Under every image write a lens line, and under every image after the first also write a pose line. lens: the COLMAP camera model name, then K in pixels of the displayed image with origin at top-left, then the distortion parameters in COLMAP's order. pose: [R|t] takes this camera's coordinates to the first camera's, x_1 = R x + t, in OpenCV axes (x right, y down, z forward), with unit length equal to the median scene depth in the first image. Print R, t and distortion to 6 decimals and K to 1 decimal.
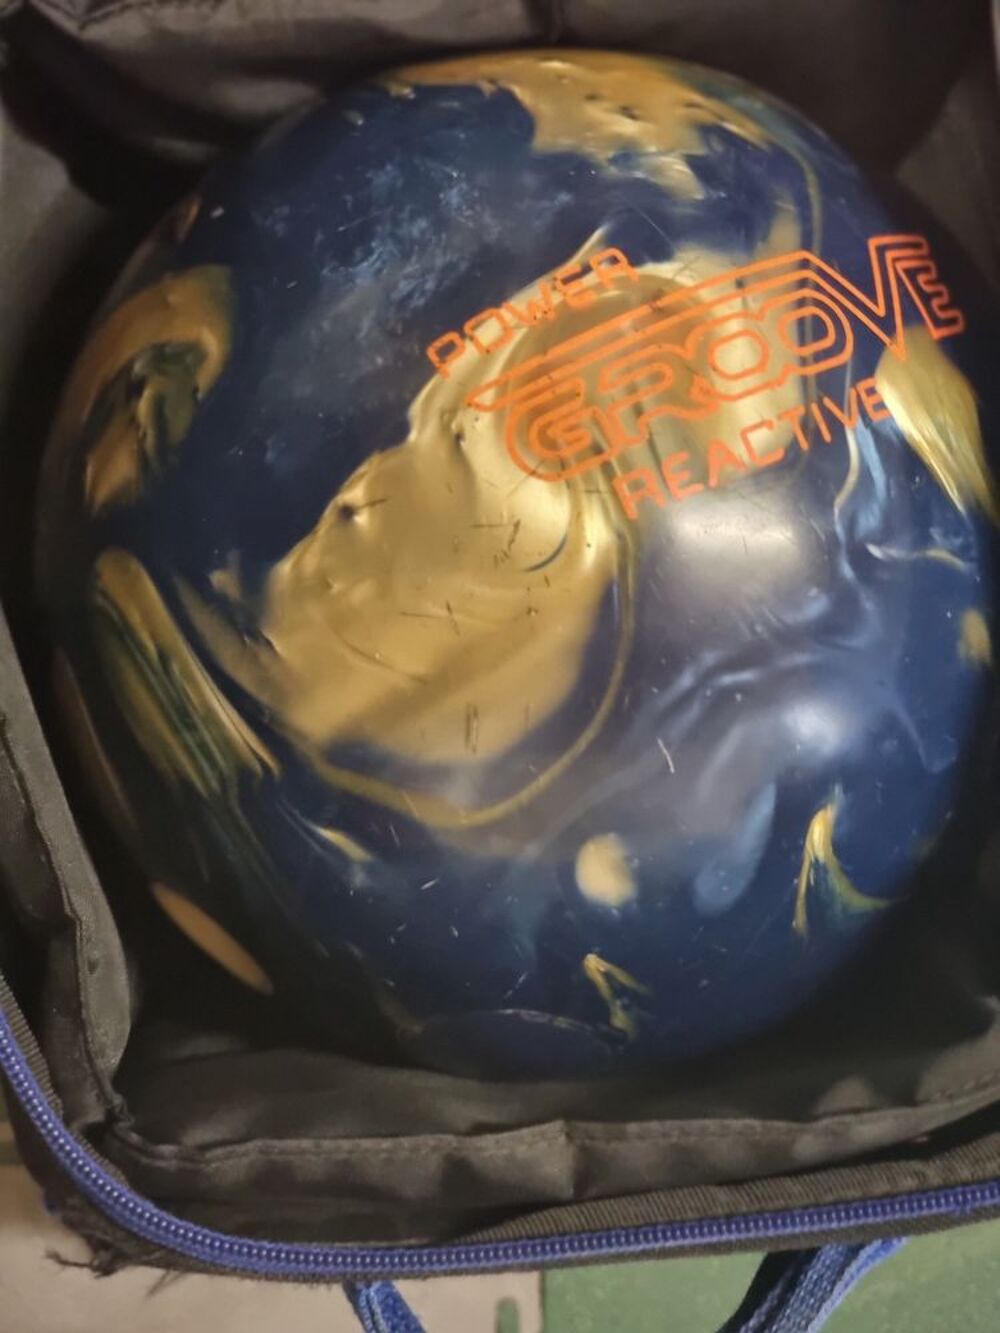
lens RADIAL K [[2806.4, 0, 500.5], [0, 2806.4, 668.0], [0, 0, 1]] dist [0.048933, 0.000000]
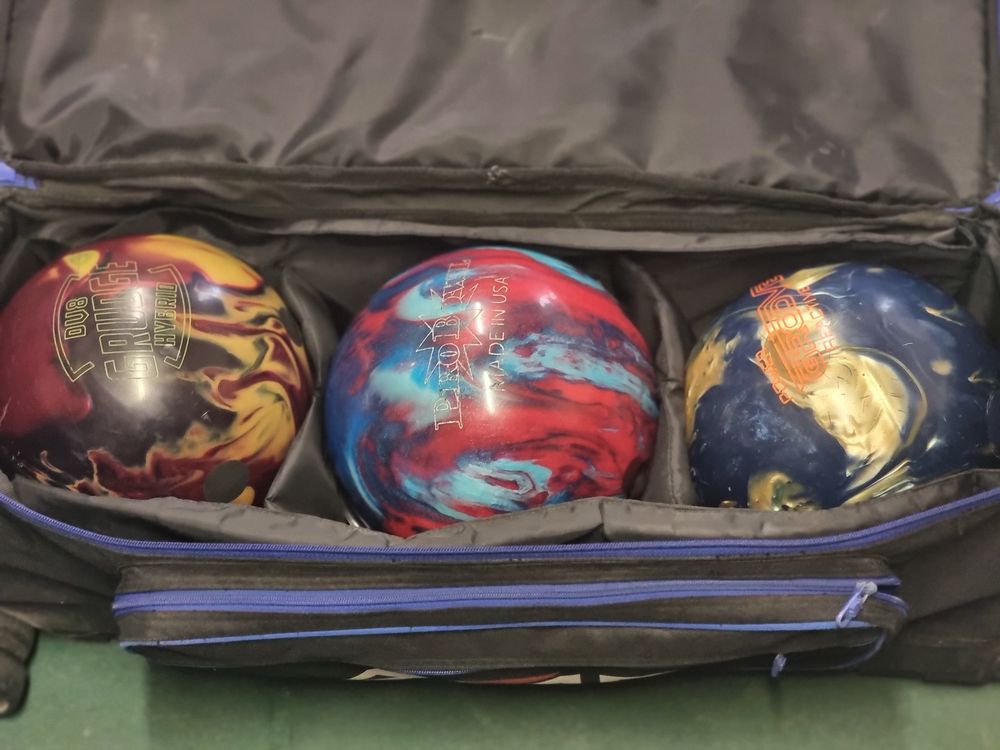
lens RADIAL K [[2105.3, 0, 499.8], [0, 2105.3, 375.5], [0, 0, 1]] dist [0.048933, 0.000000]
pose [[0.096983, -0.942579, 0.319592, -0.818256], [0.985056, 0.044983, -0.166255, -0.028407], [0.142332, 0.330940, 0.932856, -1.404262]]
